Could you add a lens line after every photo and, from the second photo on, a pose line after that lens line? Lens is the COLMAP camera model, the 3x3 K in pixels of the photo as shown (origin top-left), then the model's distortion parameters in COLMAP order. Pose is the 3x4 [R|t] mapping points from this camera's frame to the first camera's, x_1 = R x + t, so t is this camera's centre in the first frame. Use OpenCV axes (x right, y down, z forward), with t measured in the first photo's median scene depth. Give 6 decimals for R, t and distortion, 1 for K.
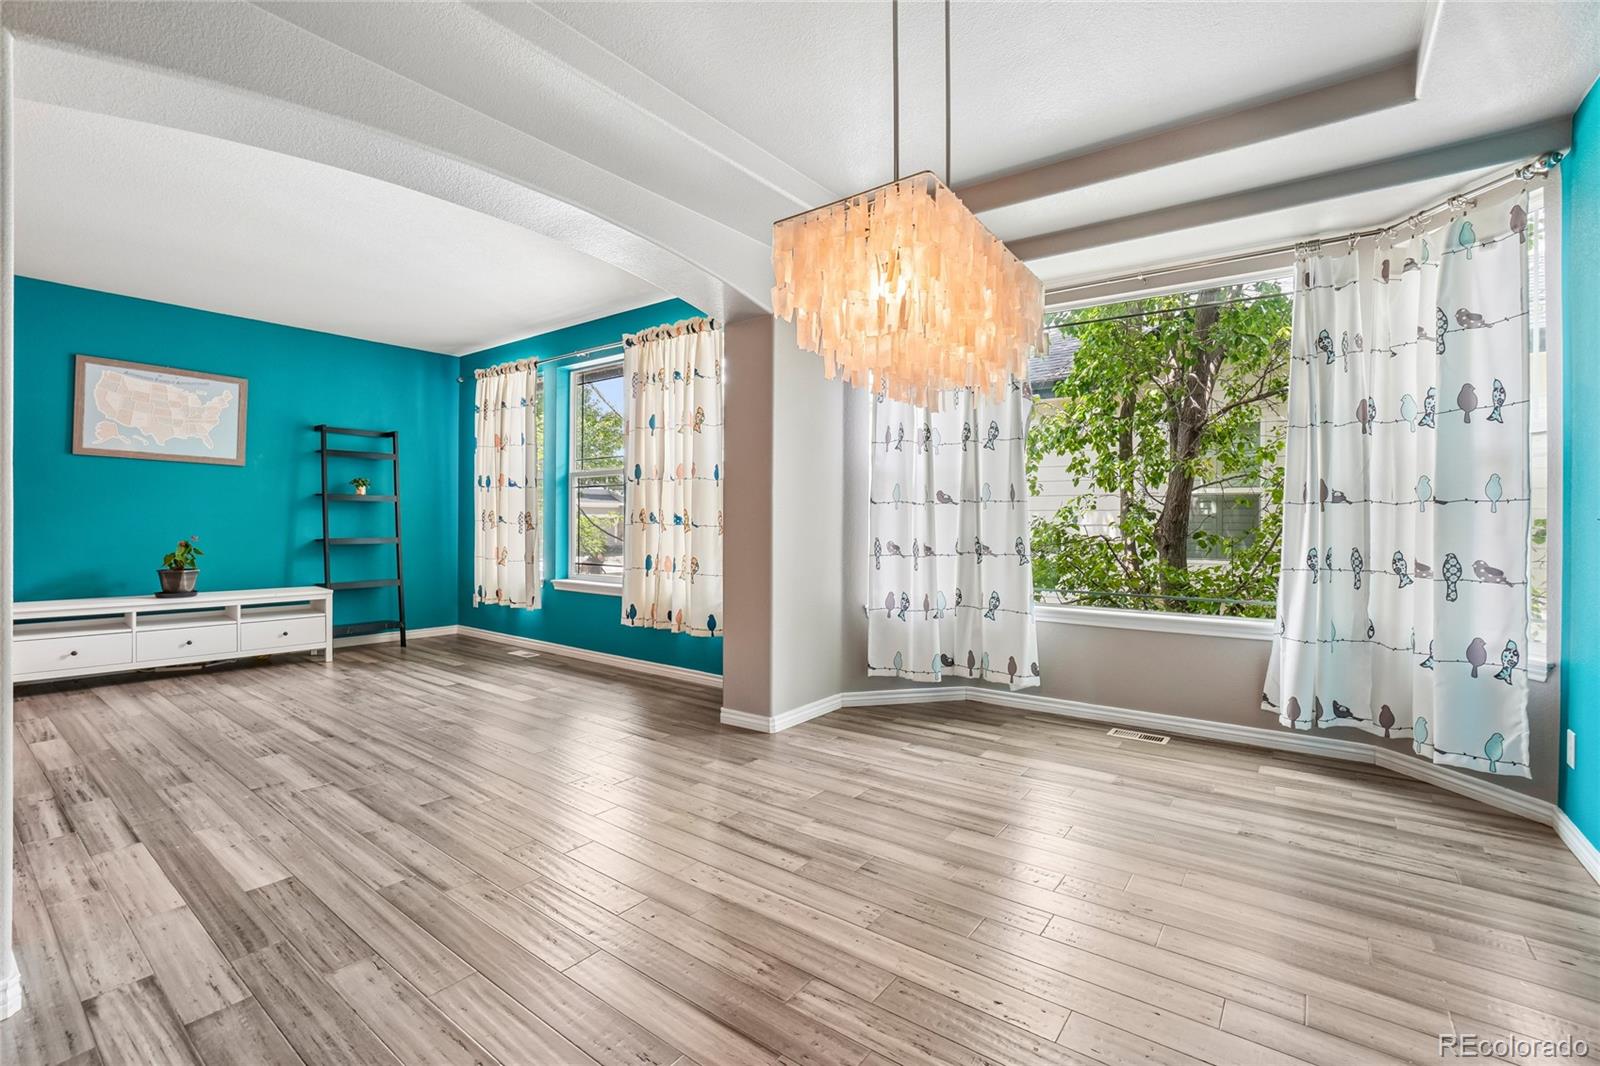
lens RADIAL K [[705.1, 0, 800.4], [0, 705.1, 519.9], [0, 0, 1]] dist [-0.054404, 0.025254]
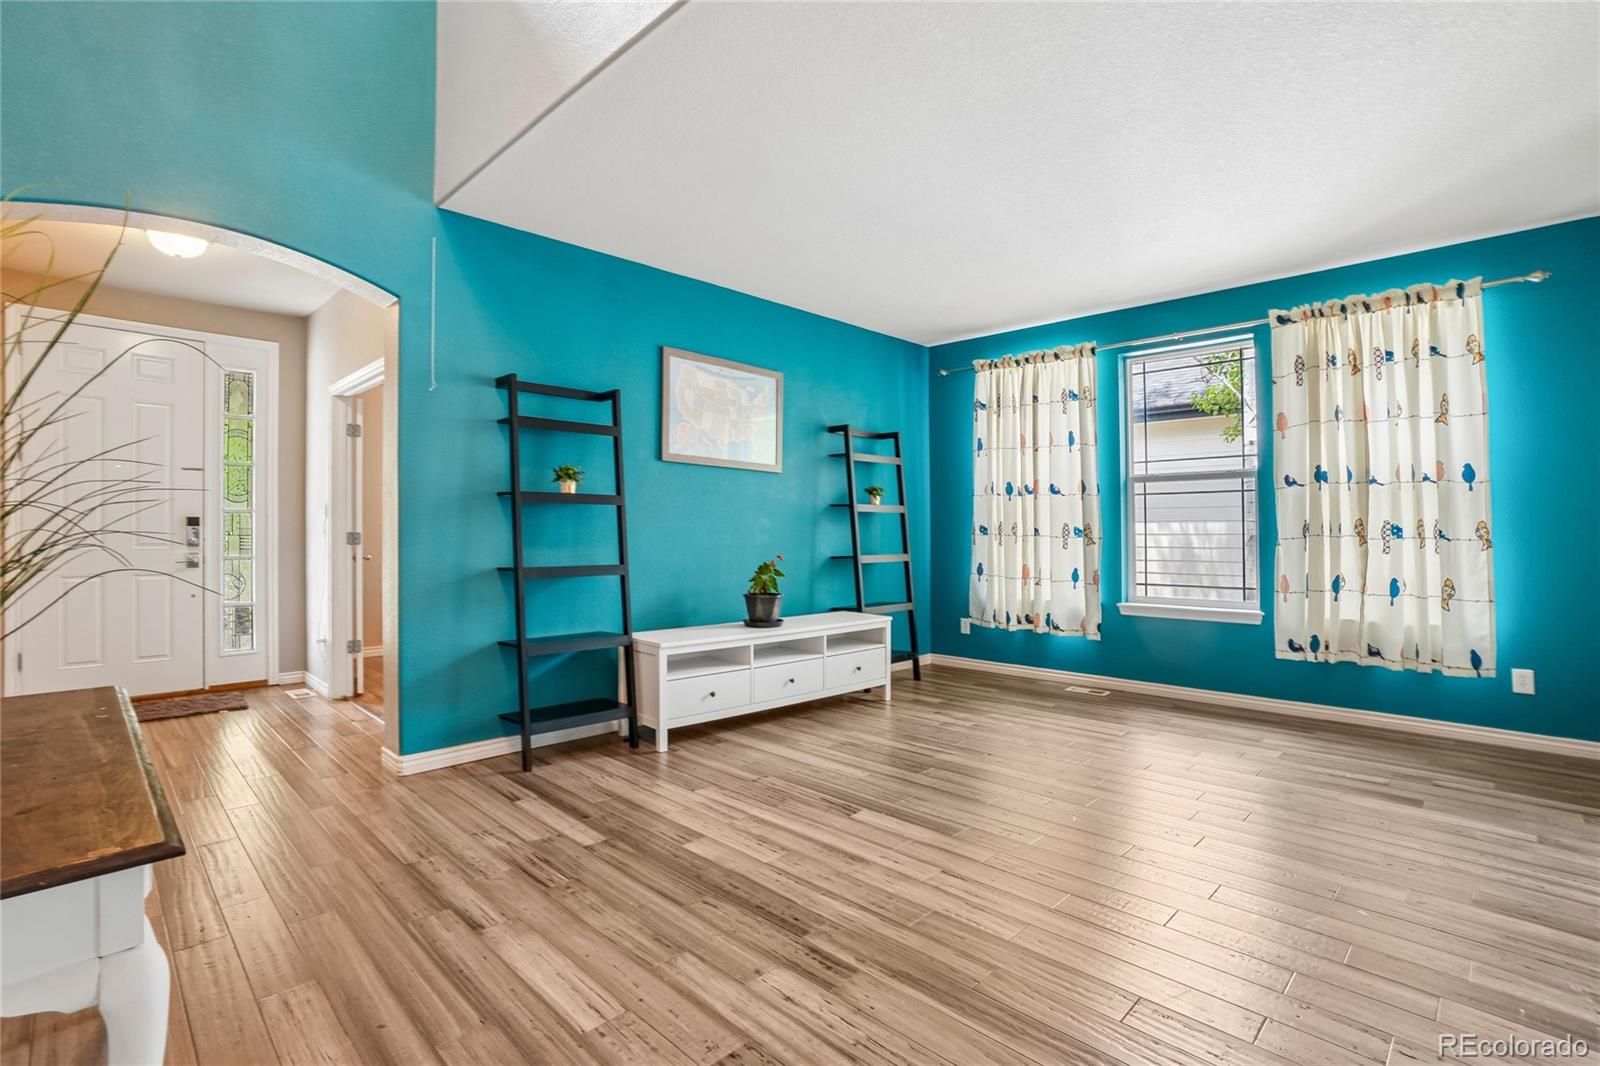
lens RADIAL K [[719.8, 0, 786.0], [0, 719.8, 530.2], [0, 0, 1]] dist [-0.041519, 0.000466]
pose [[0.993081, -0.005818, -0.117289, -0.704796], [0.006042, 0.999981, 0.001551, -0.008038], [0.117277, -0.002248, 0.993097, 0.101402]]
